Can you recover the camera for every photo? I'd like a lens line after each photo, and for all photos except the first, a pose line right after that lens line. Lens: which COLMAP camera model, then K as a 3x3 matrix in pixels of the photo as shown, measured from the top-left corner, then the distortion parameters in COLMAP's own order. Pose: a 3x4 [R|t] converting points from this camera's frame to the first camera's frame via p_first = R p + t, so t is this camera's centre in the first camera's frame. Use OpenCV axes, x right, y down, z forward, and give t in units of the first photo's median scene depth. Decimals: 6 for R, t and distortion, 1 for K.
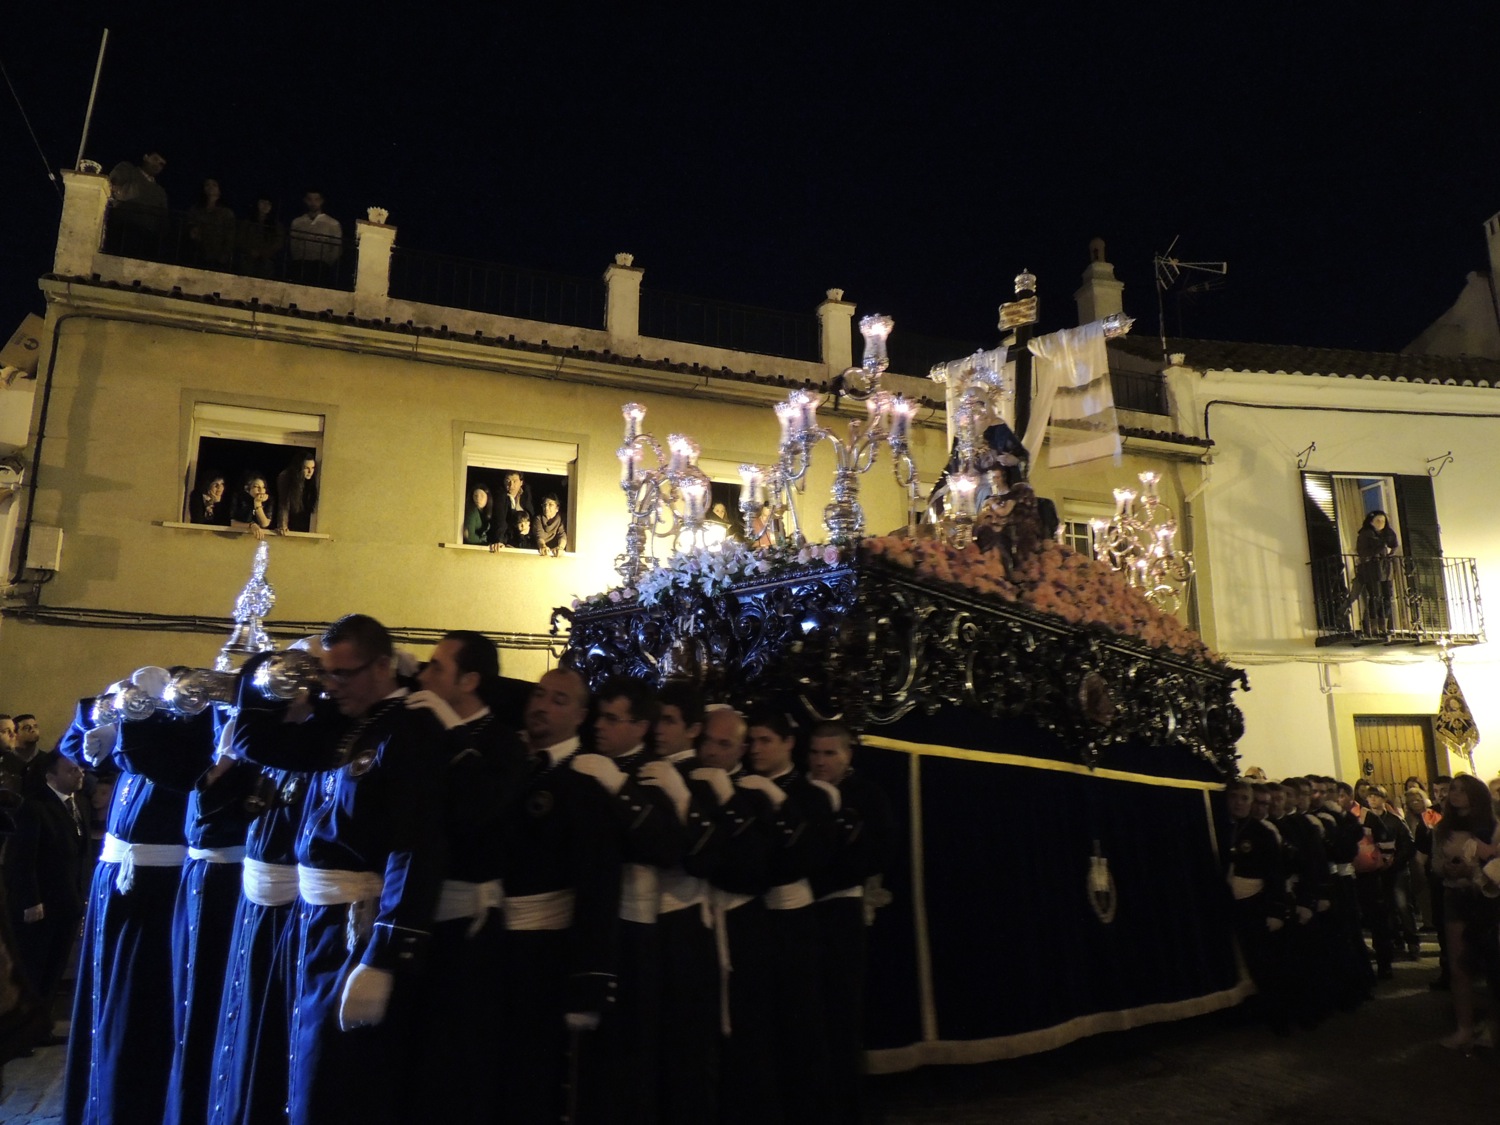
lens RADIAL K [[1083.2, 0, 746.2], [0, 1083.2, 555.0], [0, 0, 1]] dist [-0.012956, -0.005995]
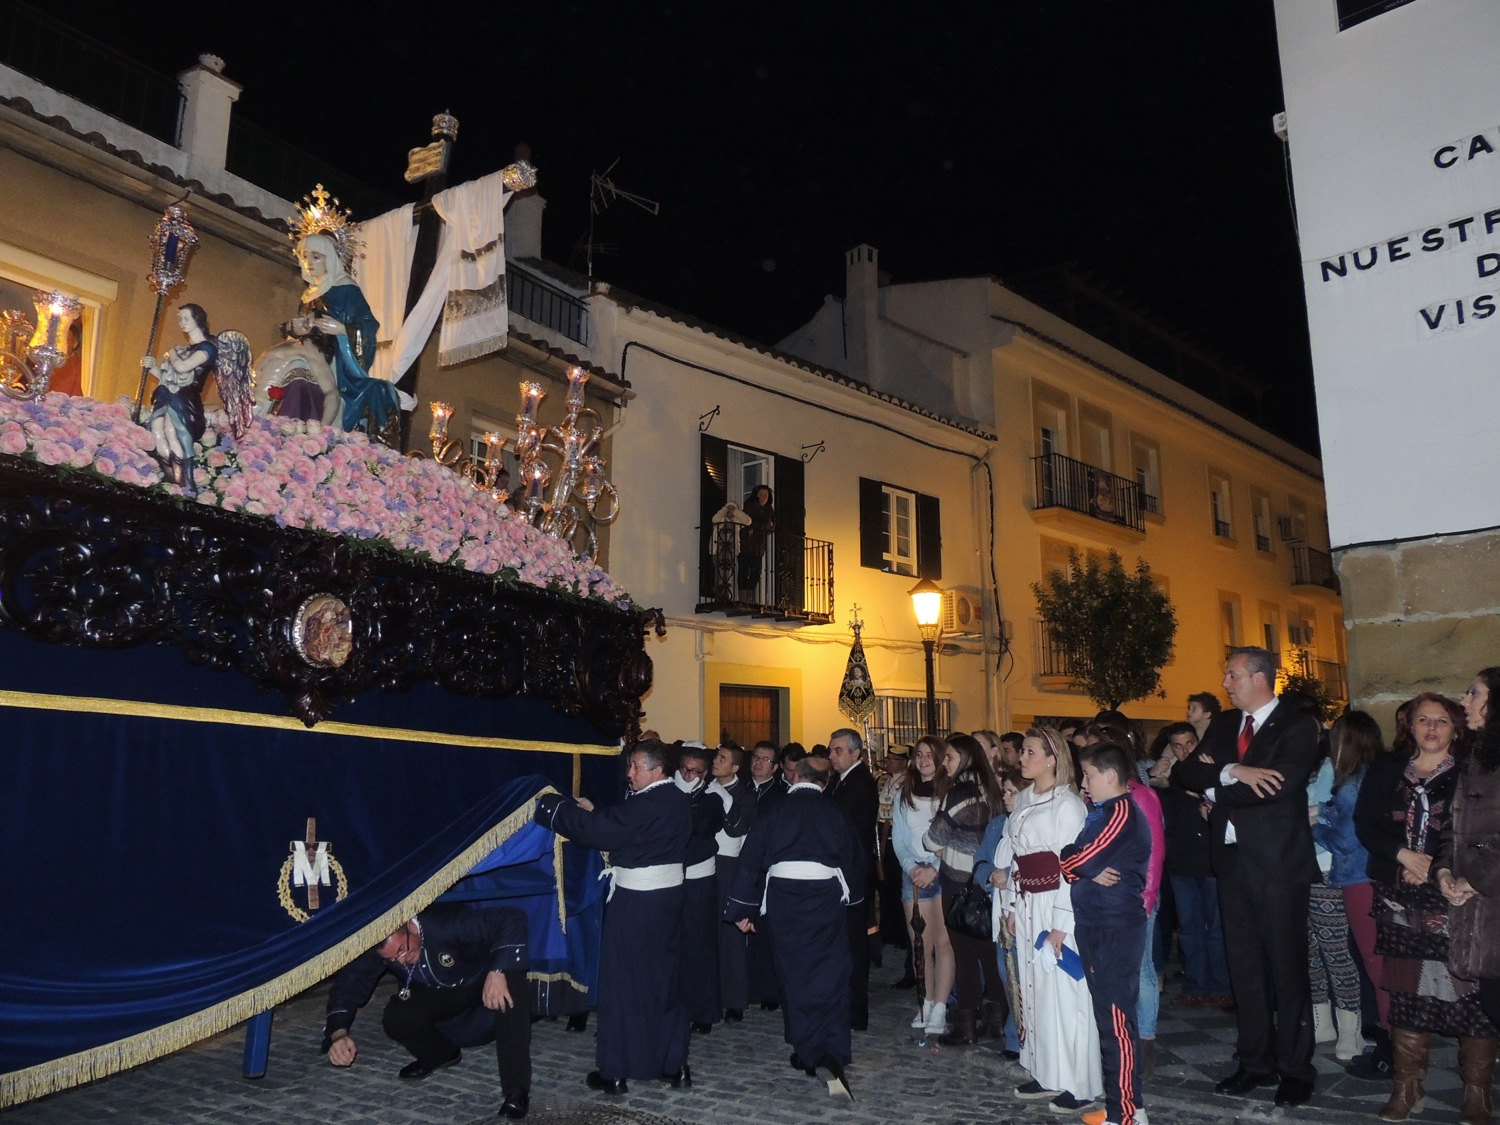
lens RADIAL K [[1083.2, 0, 754.9], [0, 1083.2, 555.5], [0, 0, 1]] dist [-0.012956, -0.005995]
pose [[0.802345, 0.116594, 0.585361, -0.007441], [-0.131995, 0.991113, -0.016489, 0.042014], [-0.582082, -0.064035, 0.810605, 0.175804]]
